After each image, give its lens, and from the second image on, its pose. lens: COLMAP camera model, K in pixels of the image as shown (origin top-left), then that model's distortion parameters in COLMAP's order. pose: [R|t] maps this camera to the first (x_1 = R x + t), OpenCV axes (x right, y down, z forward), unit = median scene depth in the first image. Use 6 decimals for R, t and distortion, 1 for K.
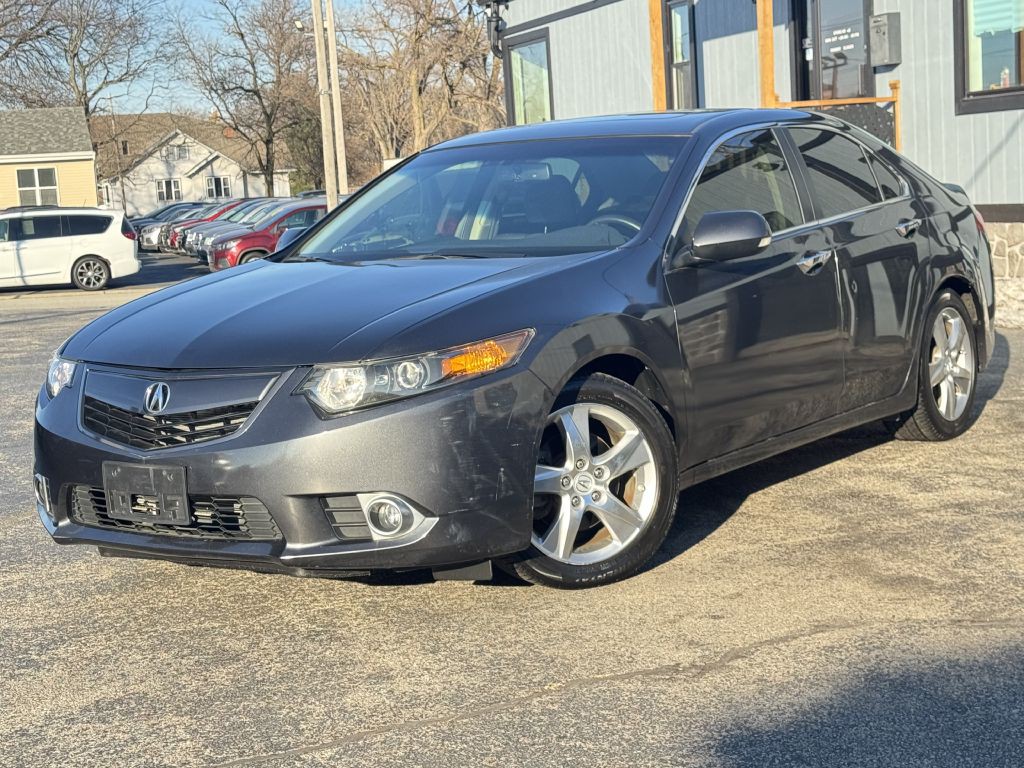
lens RADIAL K [[1746.9, 0, 513.0], [0, 1746.9, 378.5], [0, 0, 1]] dist [0.146970, 0.000000]
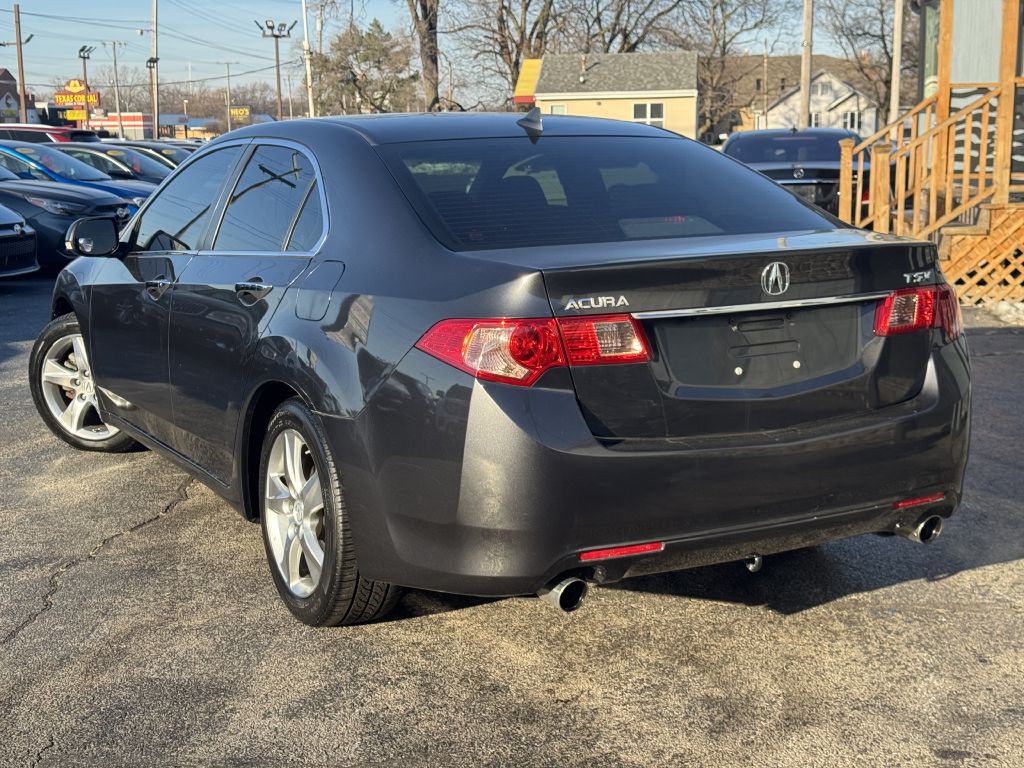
lens RADIAL K [[1424.0, 0, 513.1], [0, 1424.0, 394.6], [0, 0, 1]] dist [0.119125, 0.000000]
pose [[0.911485, 0.121151, -0.393087, 0.086774], [-0.087938, 0.990941, 0.101502, -0.020228], [0.401823, -0.057950, 0.913882, 0.091962]]
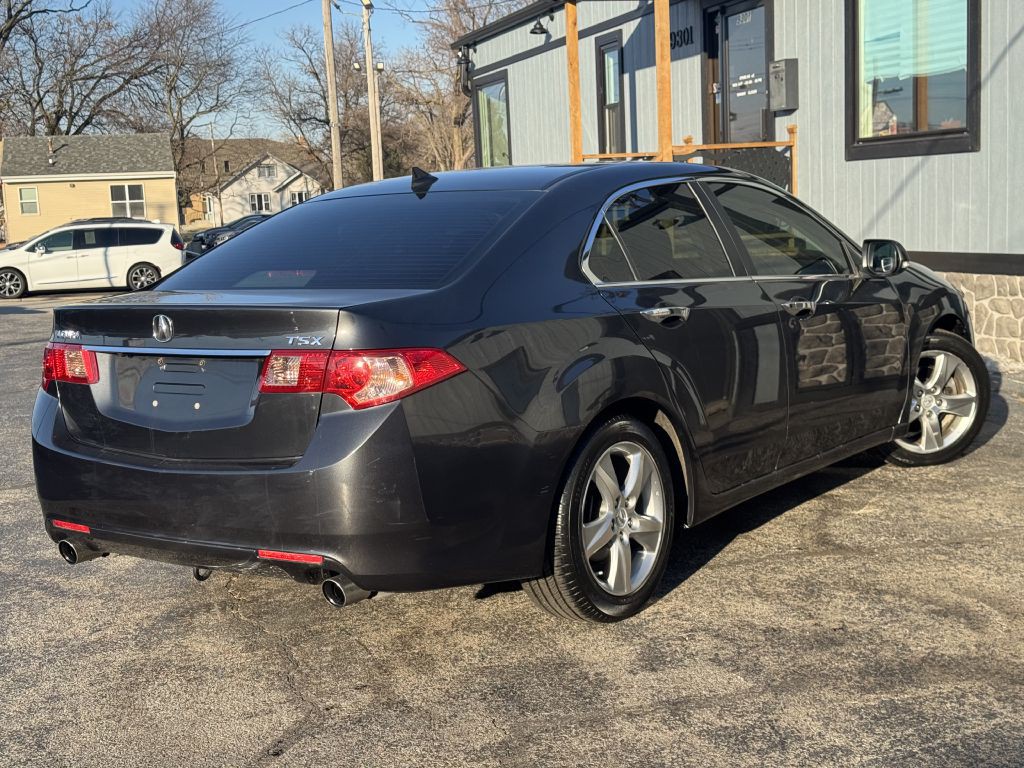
lens RADIAL K [[1424.0, 0, 506.3], [0, 1424.0, 390.4], [0, 0, 1]] dist [0.119125, 0.000000]
pose [[0.999265, 0.019131, -0.033224, 0.032203], [-0.018367, 0.999563, 0.023162, -0.012350], [0.033652, -0.022535, 0.999180, 0.062441]]
